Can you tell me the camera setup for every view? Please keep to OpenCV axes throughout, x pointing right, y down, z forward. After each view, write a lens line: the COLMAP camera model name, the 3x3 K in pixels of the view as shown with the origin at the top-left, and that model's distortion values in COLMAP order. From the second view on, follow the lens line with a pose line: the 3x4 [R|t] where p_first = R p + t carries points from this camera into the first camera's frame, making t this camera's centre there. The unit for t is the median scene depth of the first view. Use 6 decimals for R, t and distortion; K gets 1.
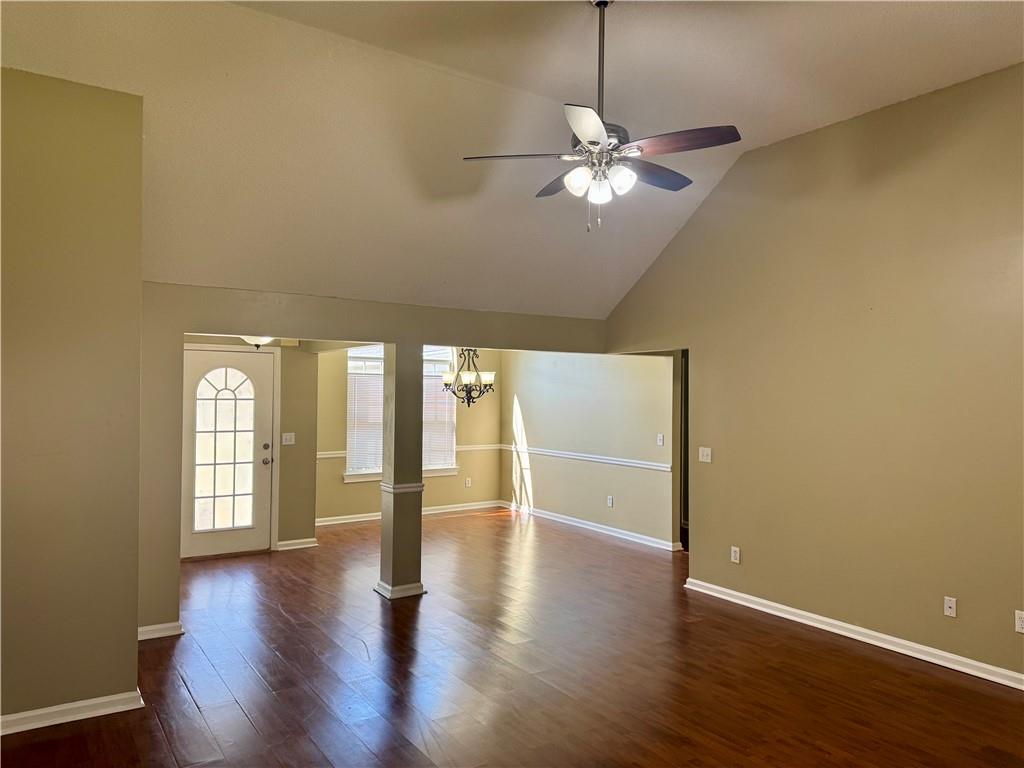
lens RADIAL K [[717.9, 0, 518.0], [0, 717.9, 382.4], [0, 0, 1]] dist [0.059763, -0.062454]
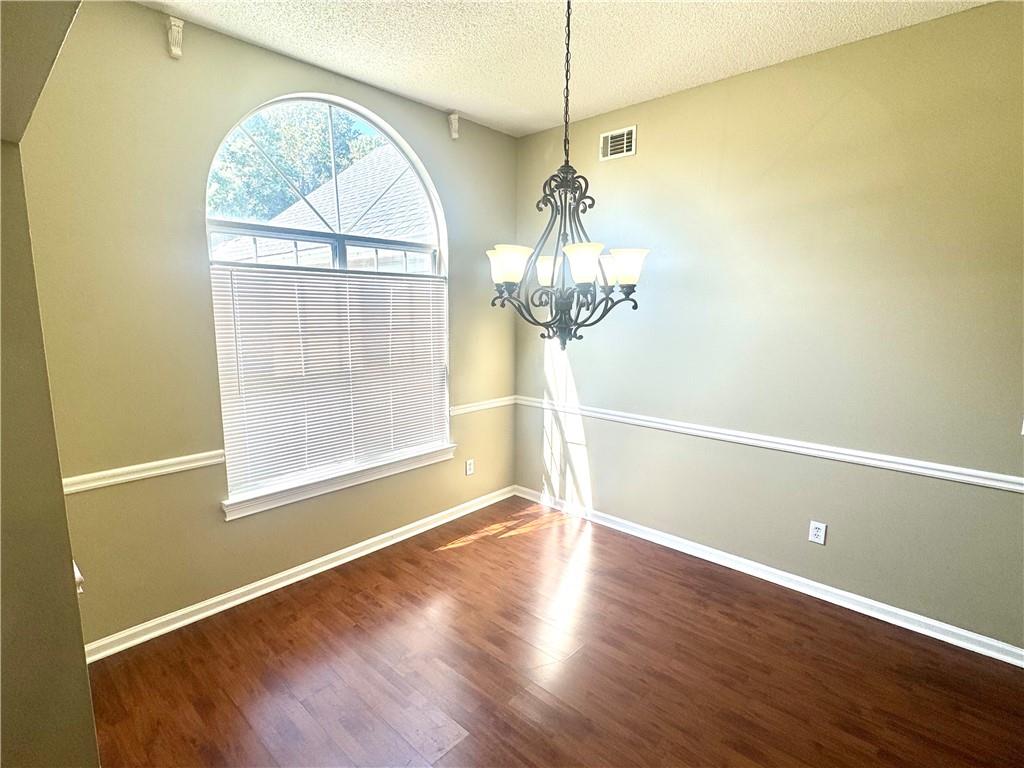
lens RADIAL K [[511.4, 0, 512.0], [0, 511.4, 383.6], [0, 0, 1]] dist [-0.002843, 0.002973]
pose [[0.975027, -0.034895, 0.219329, -0.166333], [-0.001729, 0.986356, 0.164615, 0.008697], [-0.222081, -0.160883, 0.961663, 0.821364]]
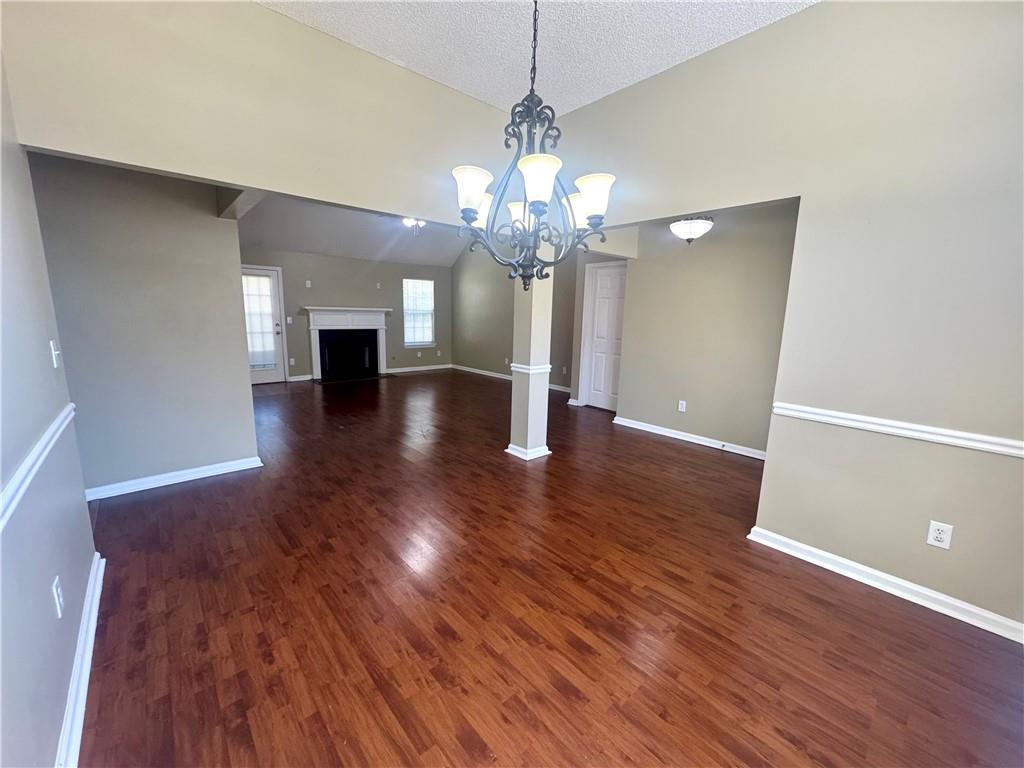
lens RADIAL K [[409.9, 0, 513.1], [0, 409.9, 382.7], [0, 0, 1]] dist [-0.000791, 0.000662]
pose [[-0.991794, -0.006387, -0.127689, -0.038537], [-0.027234, 0.986382, 0.162198, 0.051139], [0.124914, 0.164344, -0.978462, 1.325694]]
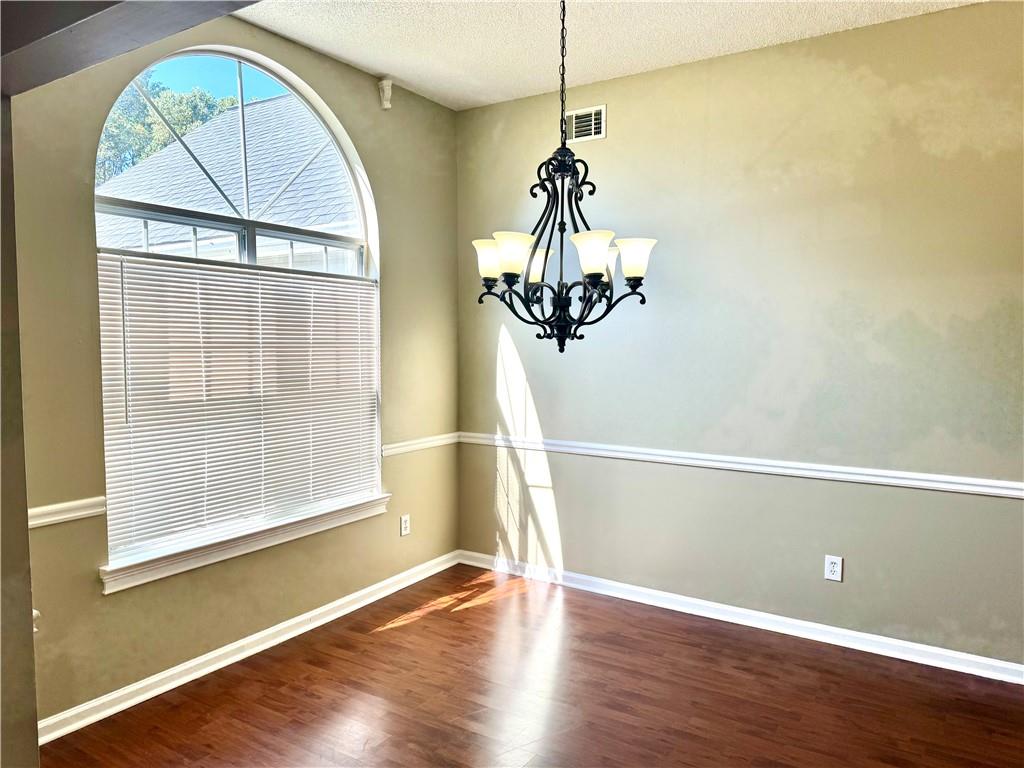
lens RADIAL K [[717.9, 0, 513.3], [0, 717.9, 388.2], [0, 0, 1]] dist [0.059763, -0.062454]
pose [[0.923219, -0.032099, 0.382931, -0.234254], [-0.000222, 0.996460, 0.084065, 0.025400], [-0.384274, -0.077696, 0.919944, 0.773866]]
